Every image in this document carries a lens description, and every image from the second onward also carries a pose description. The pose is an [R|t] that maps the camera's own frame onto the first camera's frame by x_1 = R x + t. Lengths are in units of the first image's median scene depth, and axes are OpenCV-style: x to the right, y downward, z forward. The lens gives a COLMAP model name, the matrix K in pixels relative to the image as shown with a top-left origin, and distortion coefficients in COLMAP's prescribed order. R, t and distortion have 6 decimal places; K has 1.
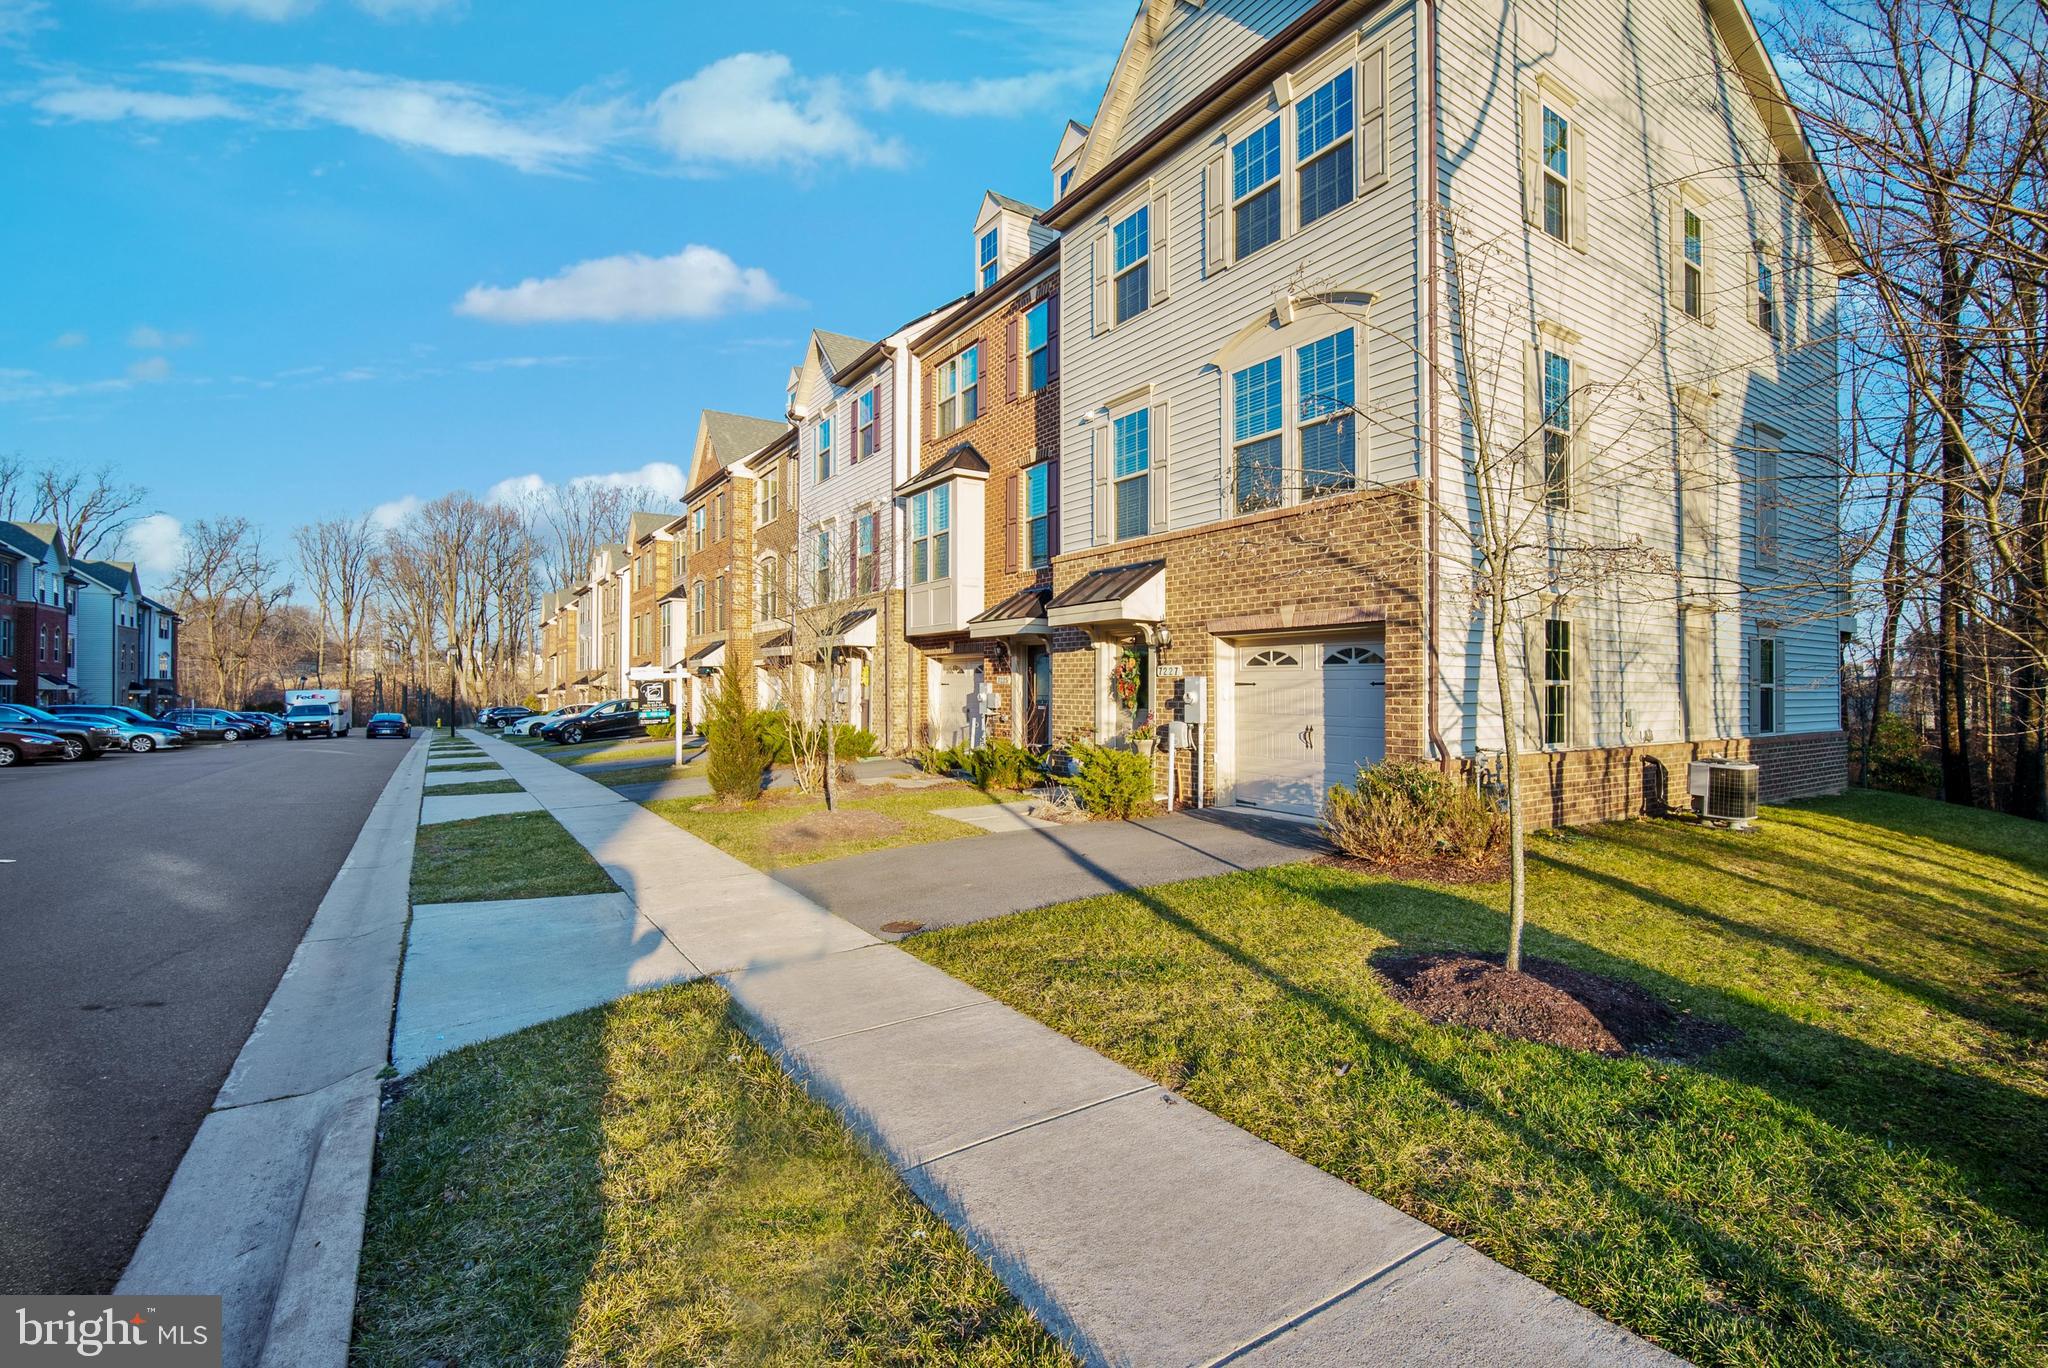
lens RADIAL K [[895.2, 0, 1008.8], [0, 895.2, 681.6], [0, 0, 1]] dist [-0.014201, 0.004418]
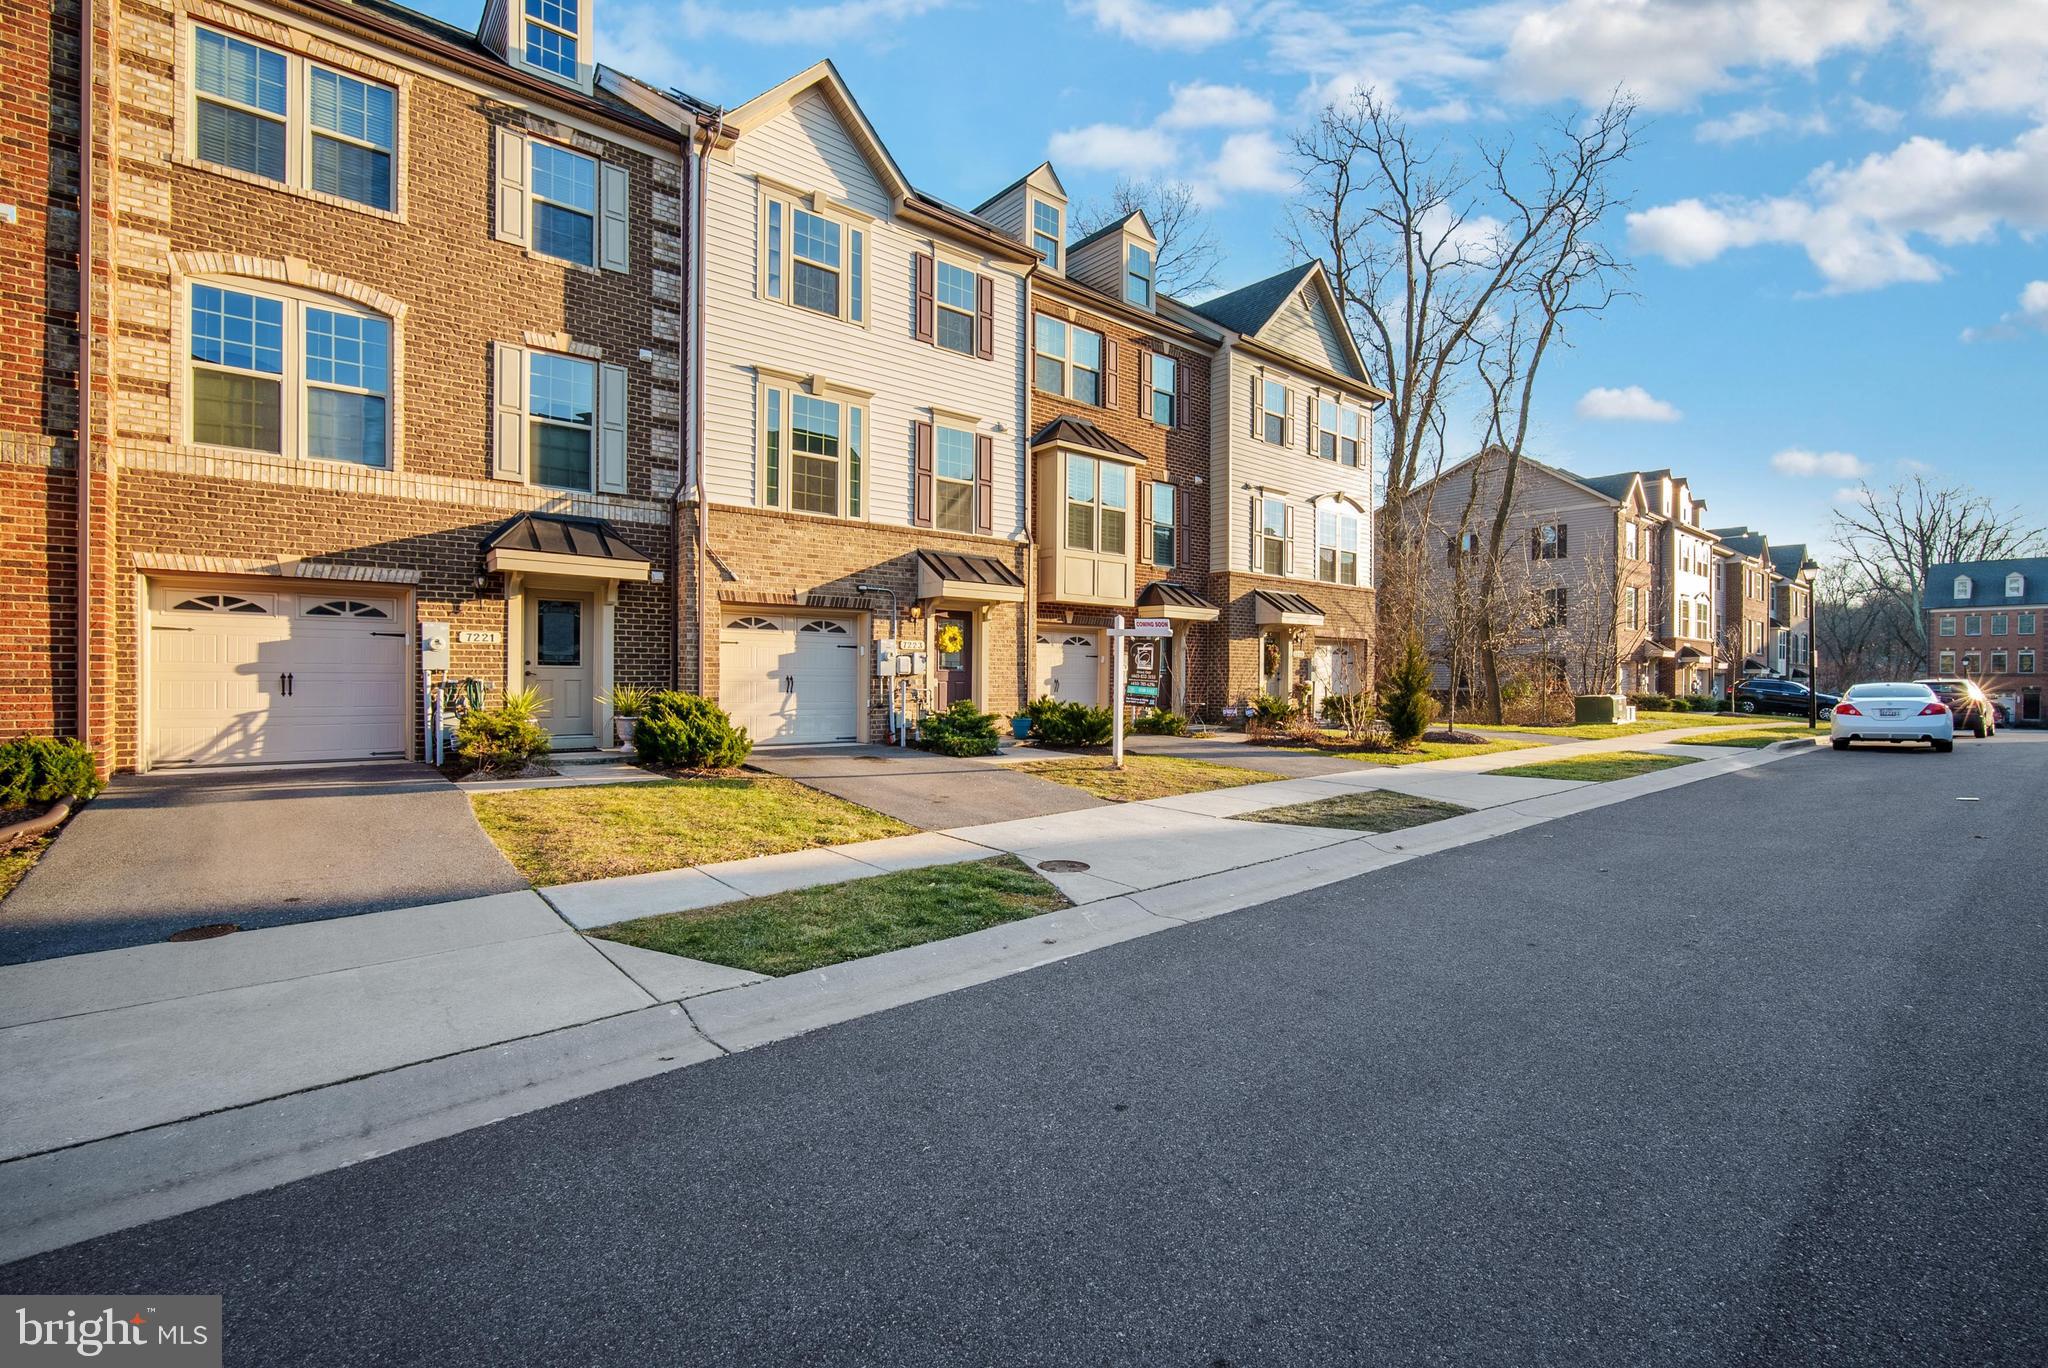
lens RADIAL K [[895.2, 0, 1013.5], [0, 895.2, 684.4], [0, 0, 1]] dist [-0.014201, 0.004418]
pose [[-0.110349, -0.008502, 0.993857, -0.920032], [-0.012155, 0.999900, 0.007204, 0.025320], [-0.993819, -0.011285, -0.110442, 1.031587]]
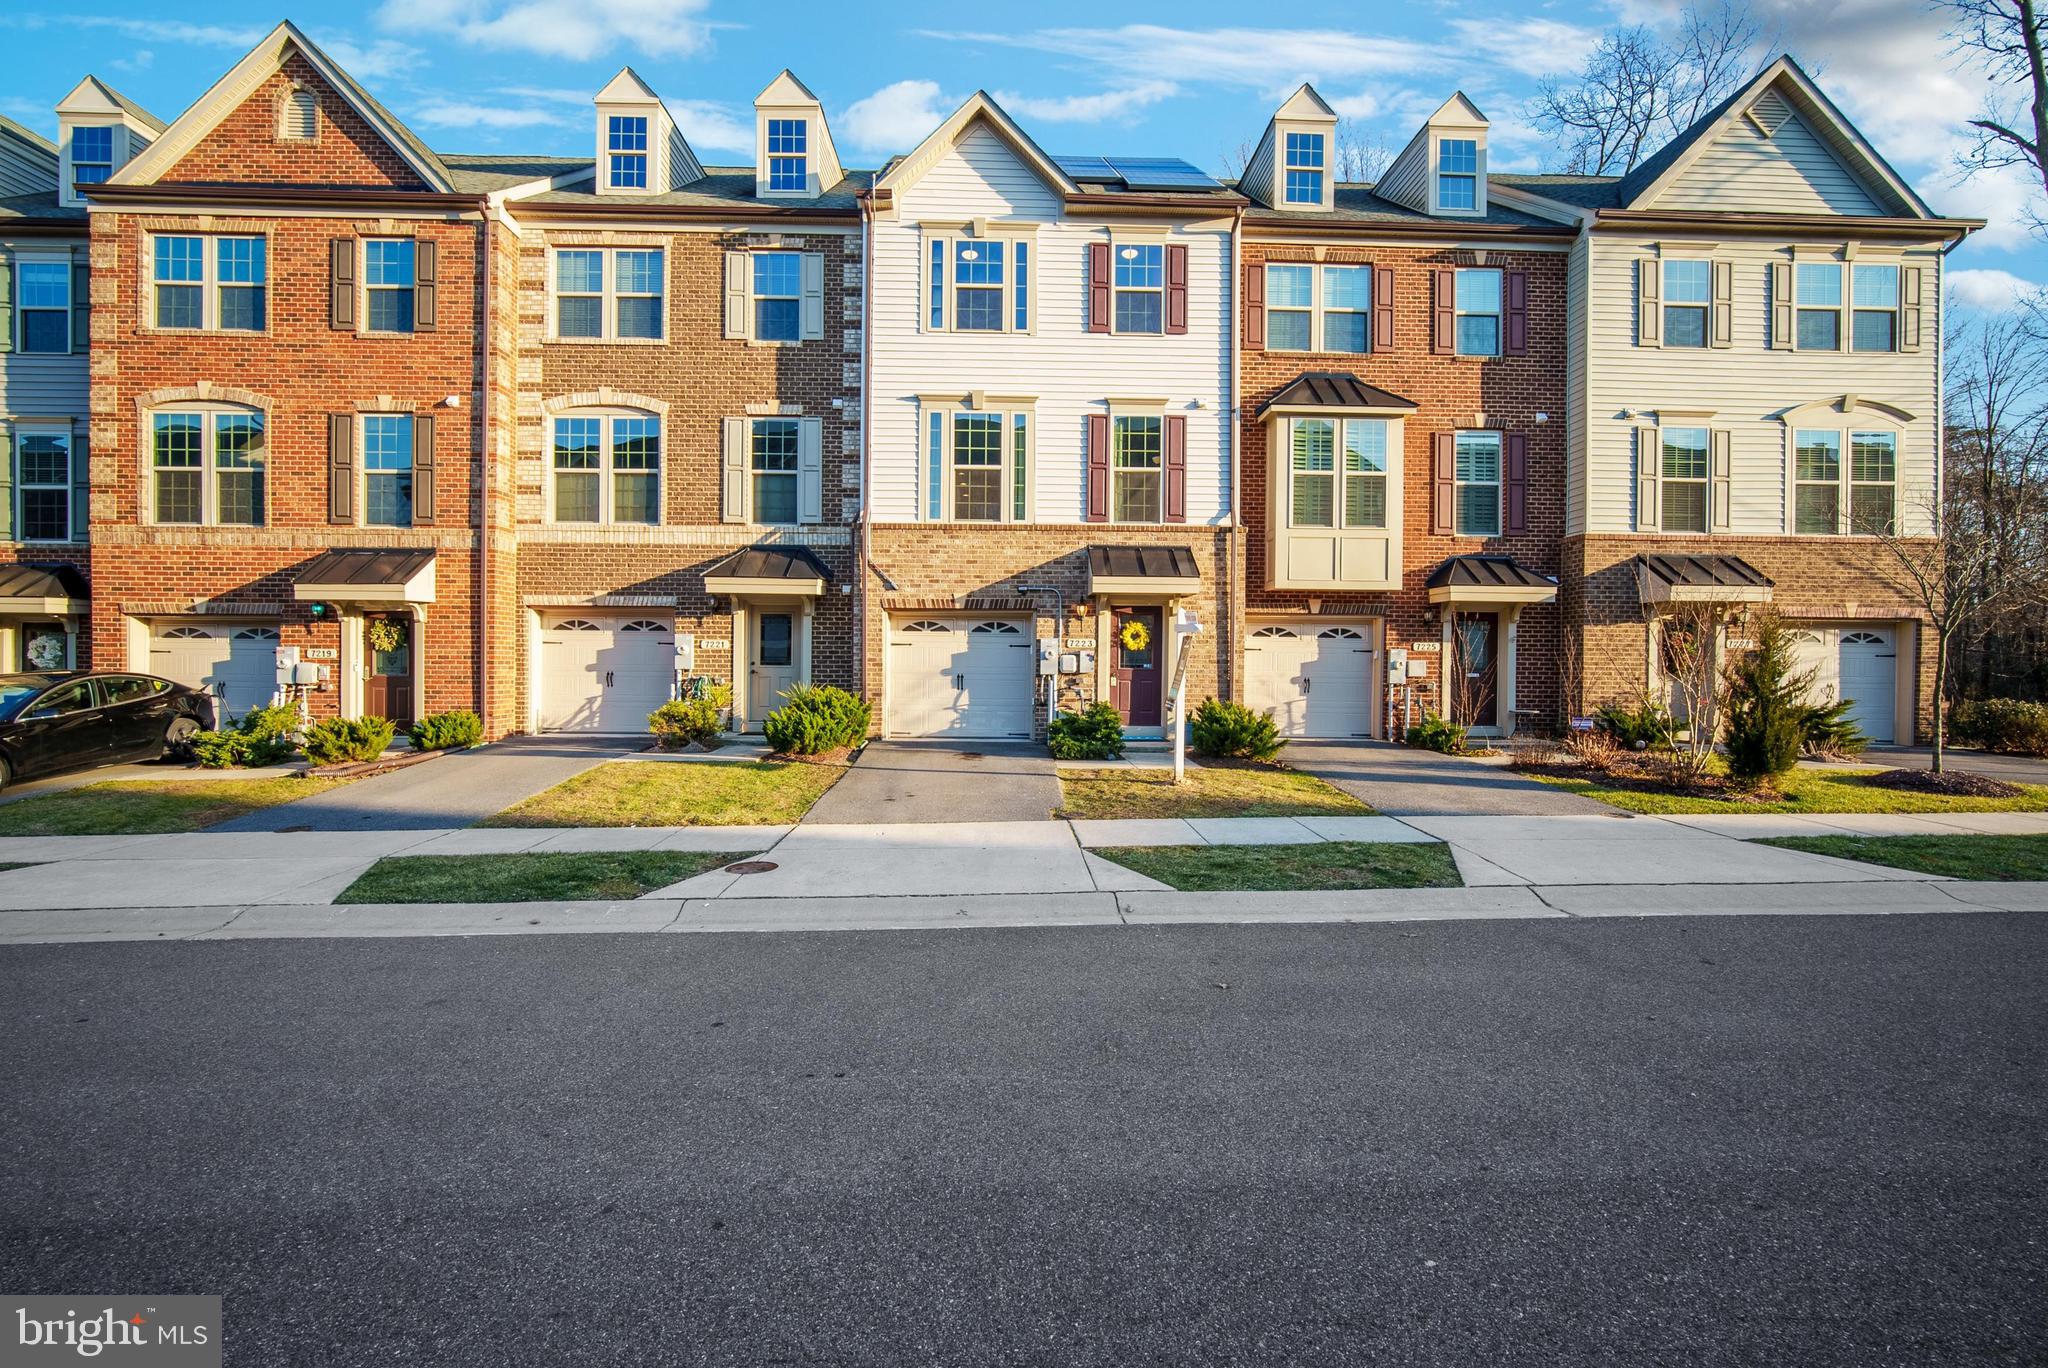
lens RADIAL K [[895.2, 0, 1016.8], [0, 895.2, 676.4], [0, 0, 1]] dist [-0.014201, 0.004418]
pose [[0.518214, -0.008916, 0.855205, -0.830206], [-0.012541, 0.999759, 0.018022, 0.013928], [-0.855159, -0.020064, 0.517977, 0.704661]]
